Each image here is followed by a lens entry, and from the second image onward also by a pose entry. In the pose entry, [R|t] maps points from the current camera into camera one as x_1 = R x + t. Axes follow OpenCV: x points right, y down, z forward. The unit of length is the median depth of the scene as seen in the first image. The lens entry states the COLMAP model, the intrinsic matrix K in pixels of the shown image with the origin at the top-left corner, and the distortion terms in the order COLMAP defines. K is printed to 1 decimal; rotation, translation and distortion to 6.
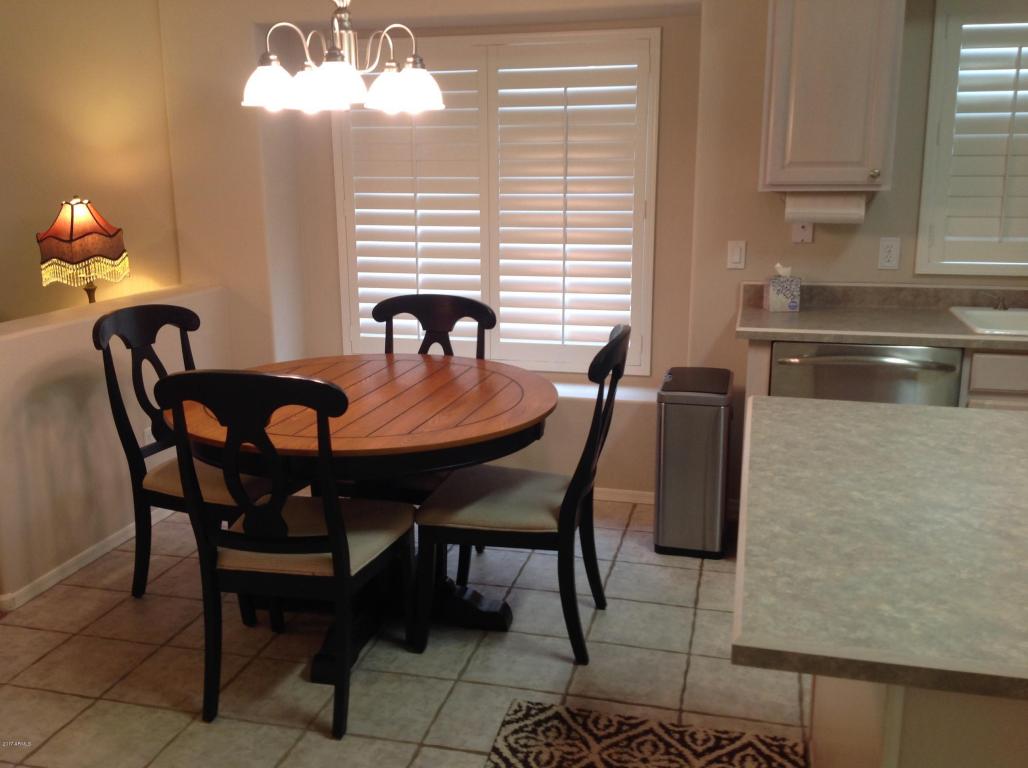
lens RADIAL K [[972.8, 0, 506.6], [0, 972.8, 379.6], [0, 0, 1]] dist [0.158401, -0.324032]
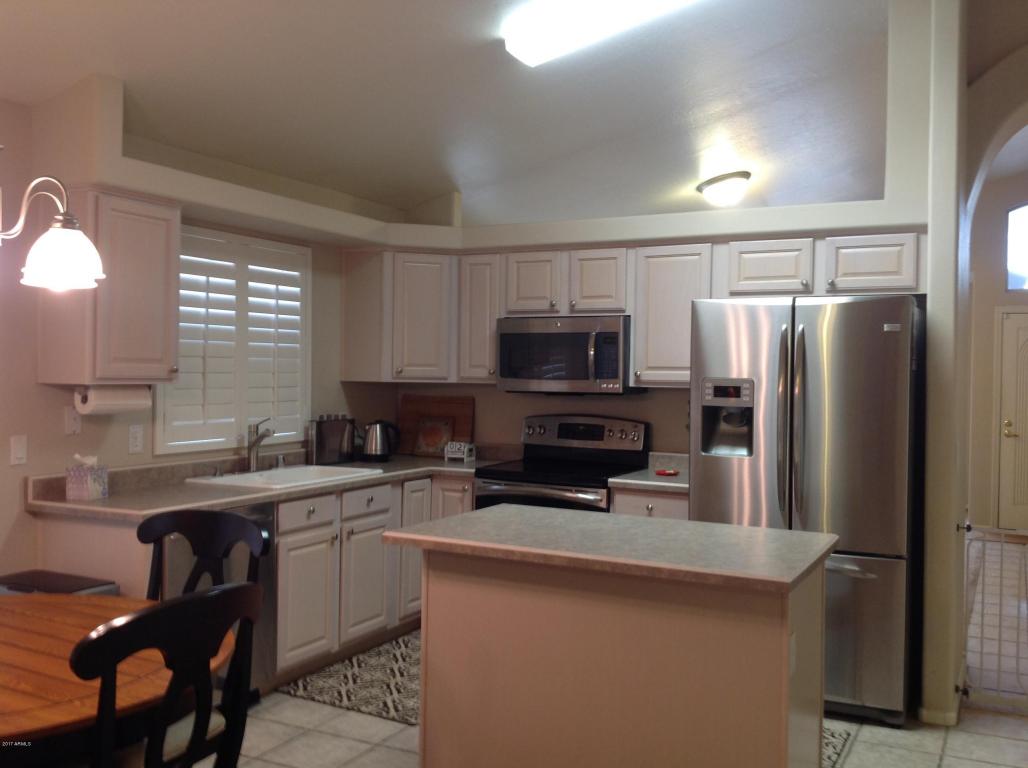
lens RADIAL K [[972.8, 0, 506.6], [0, 972.8, 379.6], [0, 0, 1]] dist [0.158401, -0.324032]
pose [[0.224424, 0.000962, 0.974491, -0.657192], [0.197733, 0.979152, -0.046504, -0.060853], [-0.954220, 0.203126, 0.219555, 0.351359]]
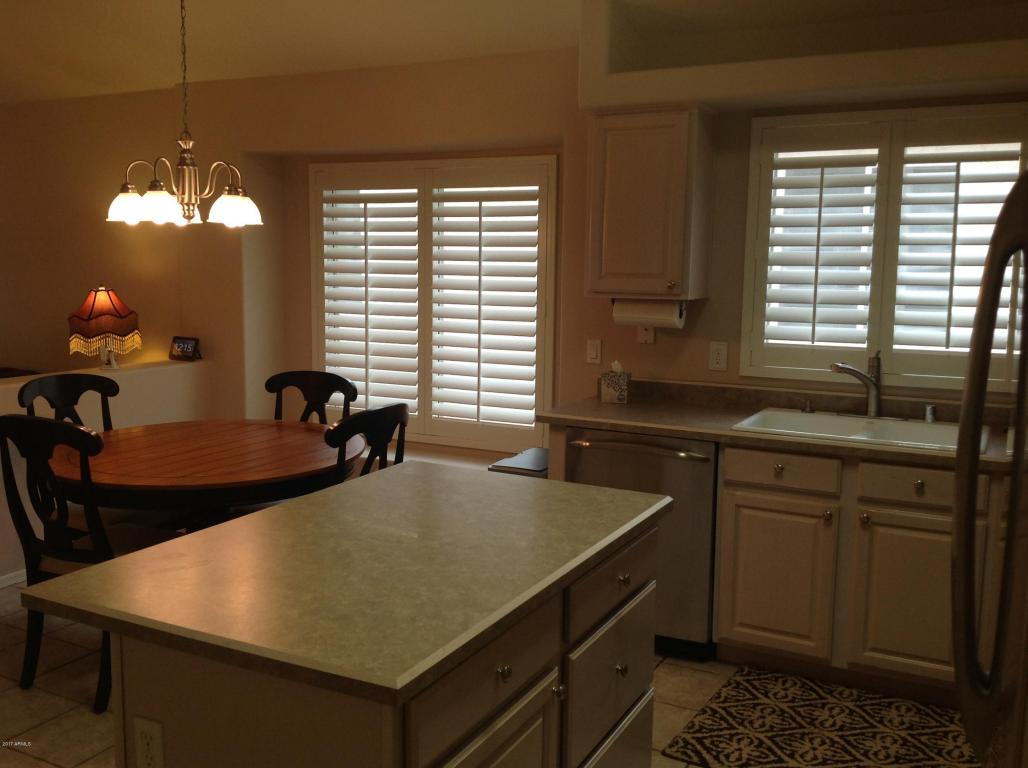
lens RADIAL K [[972.8, 0, 506.6], [0, 972.8, 379.6], [0, 0, 1]] dist [0.158401, -0.324032]
pose [[0.972468, 0.047861, -0.228070, 0.430320], [-0.068706, 0.994065, -0.084351, 0.006609], [0.222679, 0.097699, 0.969984, -0.112580]]
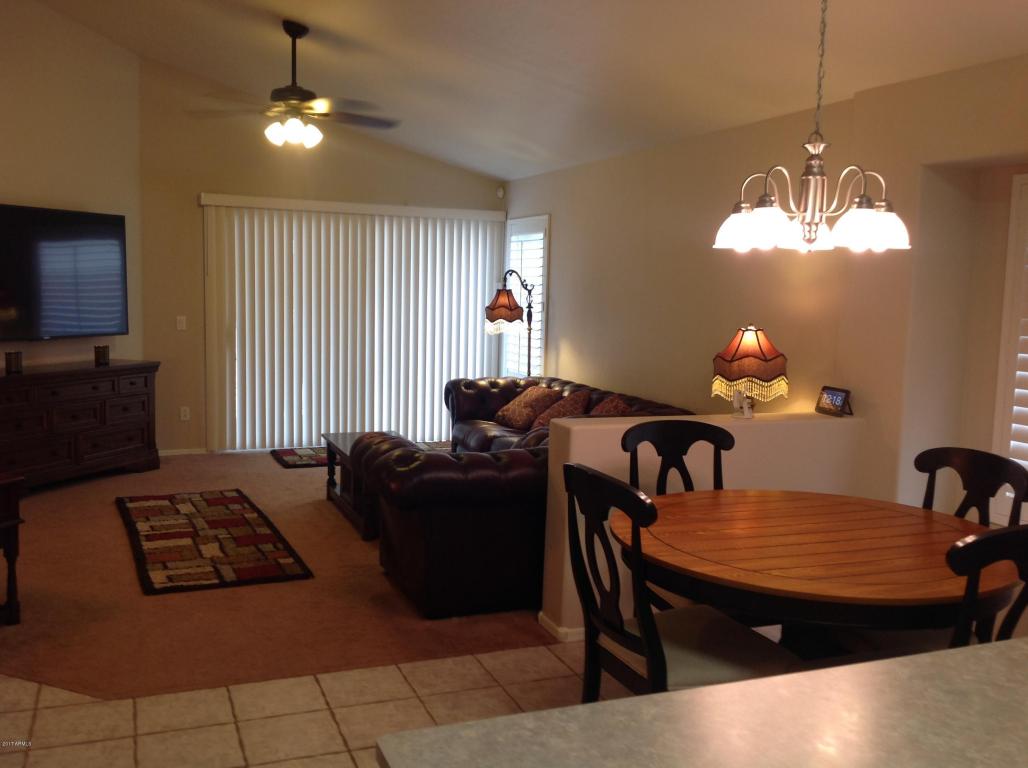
lens RADIAL K [[972.8, 0, 506.6], [0, 972.8, 379.6], [0, 0, 1]] dist [0.158401, -0.324032]
pose [[0.586785, 0.102886, -0.803180, 0.384172], [-0.206898, 0.978020, -0.025873, -0.040210], [0.782864, 0.181358, 0.595175, 0.133951]]
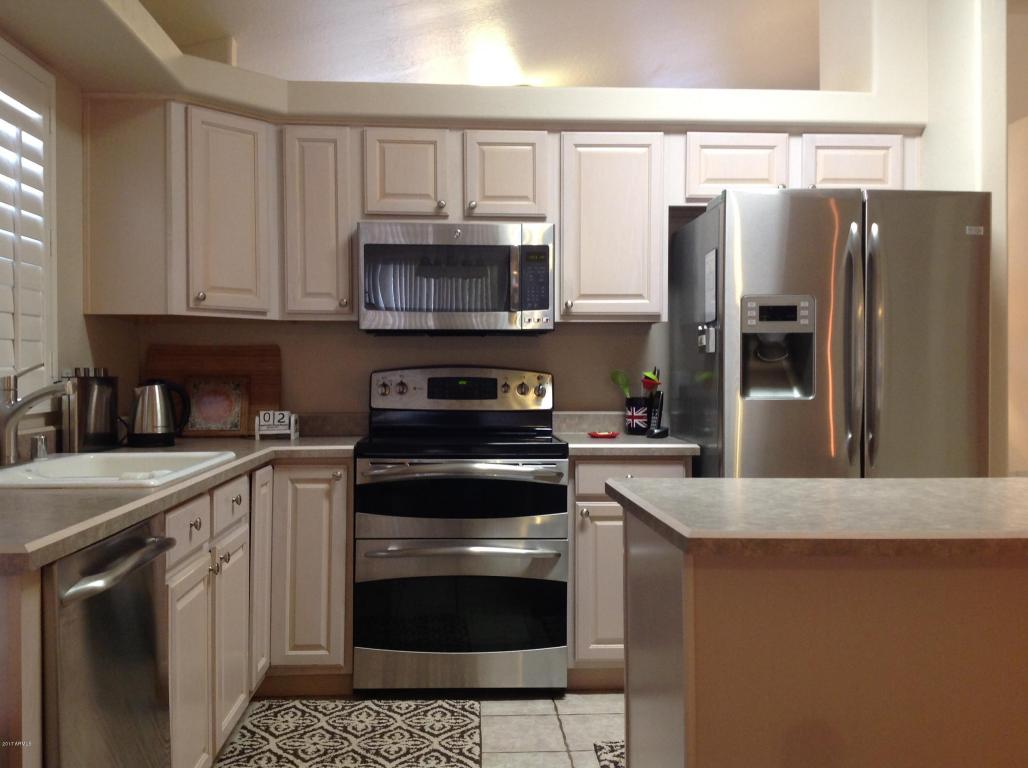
lens RADIAL K [[996.5, 0, 514.0], [0, 996.5, 384.0], [0, 0, 1]] dist [0.165498, -0.351636]
pose [[-0.311839, -0.003824, 0.950127, -0.242821], [0.210225, 0.974930, 0.072922, -0.103174], [-0.926586, 0.222480, -0.303217, 0.872606]]
